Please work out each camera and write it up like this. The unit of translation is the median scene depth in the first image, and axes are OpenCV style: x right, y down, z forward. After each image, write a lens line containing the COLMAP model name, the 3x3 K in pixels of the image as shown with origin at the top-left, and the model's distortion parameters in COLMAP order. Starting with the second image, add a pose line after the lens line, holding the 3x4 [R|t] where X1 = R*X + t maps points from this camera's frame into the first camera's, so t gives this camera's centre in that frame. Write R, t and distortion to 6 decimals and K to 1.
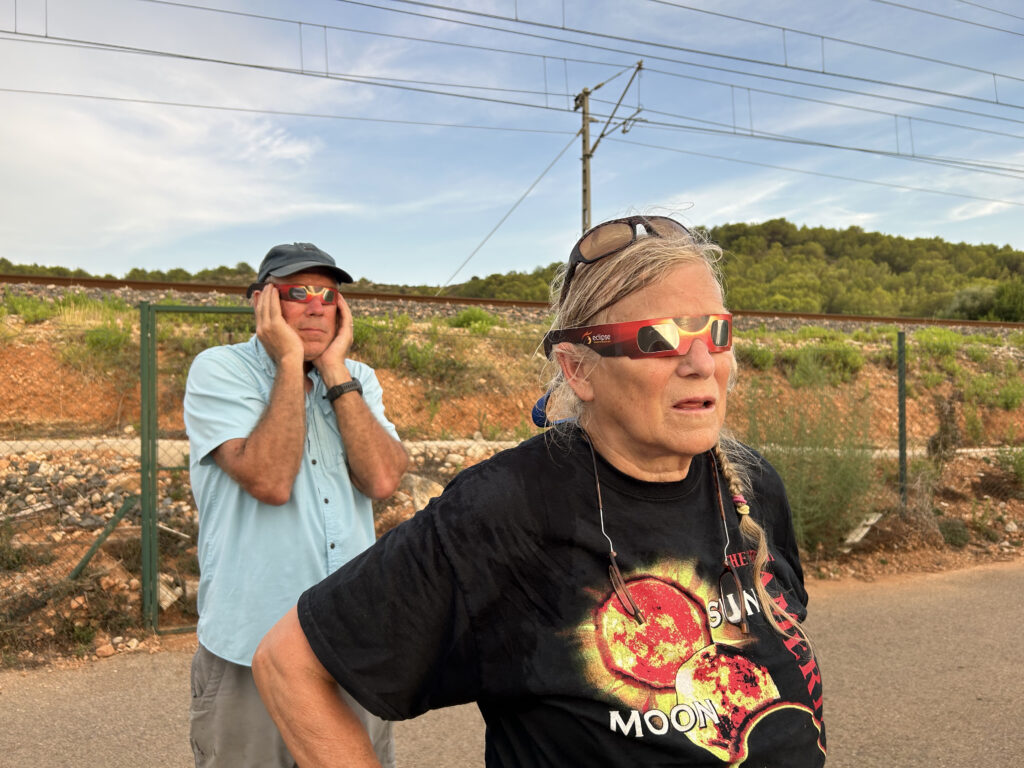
lens RADIAL K [[687.8, 0, 505.7], [0, 687.8, 380.7], [0, 0, 1]] dist [0.001754, -0.020164]
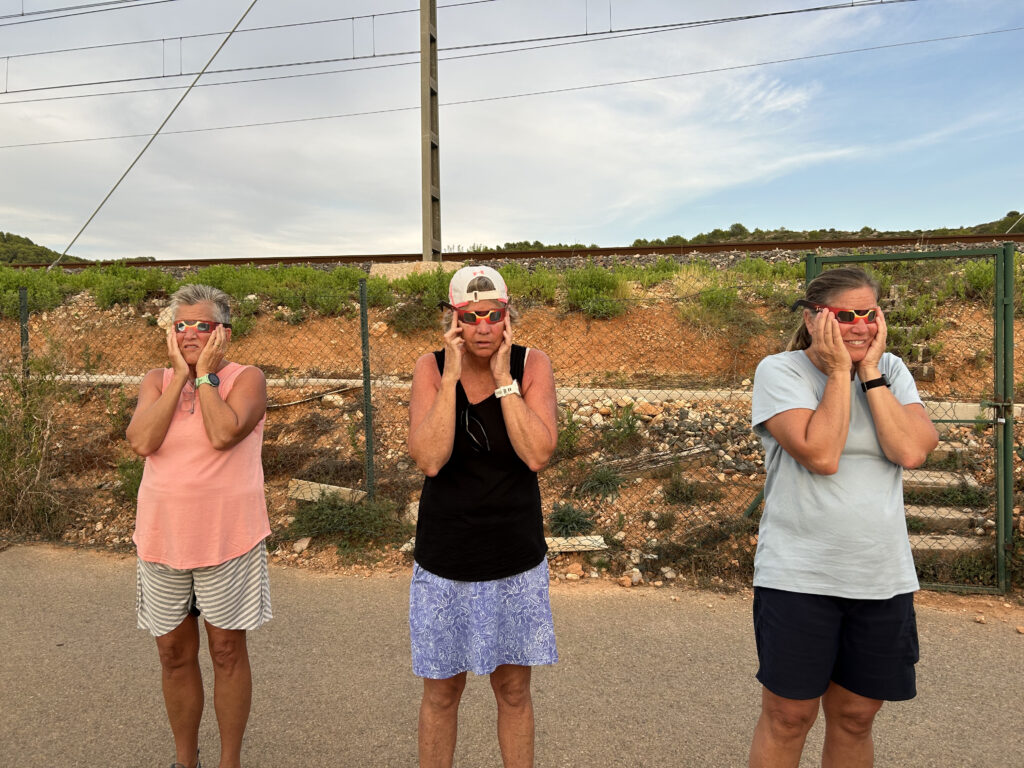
lens RADIAL K [[687.8, 0, 505.7], [0, 687.8, 380.7], [0, 0, 1]] dist [0.001754, -0.020164]
pose [[0.833199, 0.017605, -0.552693, -0.255320], [0.010142, 0.998838, 0.047106, 0.013934], [0.552881, -0.044854, 0.832052, -0.074099]]
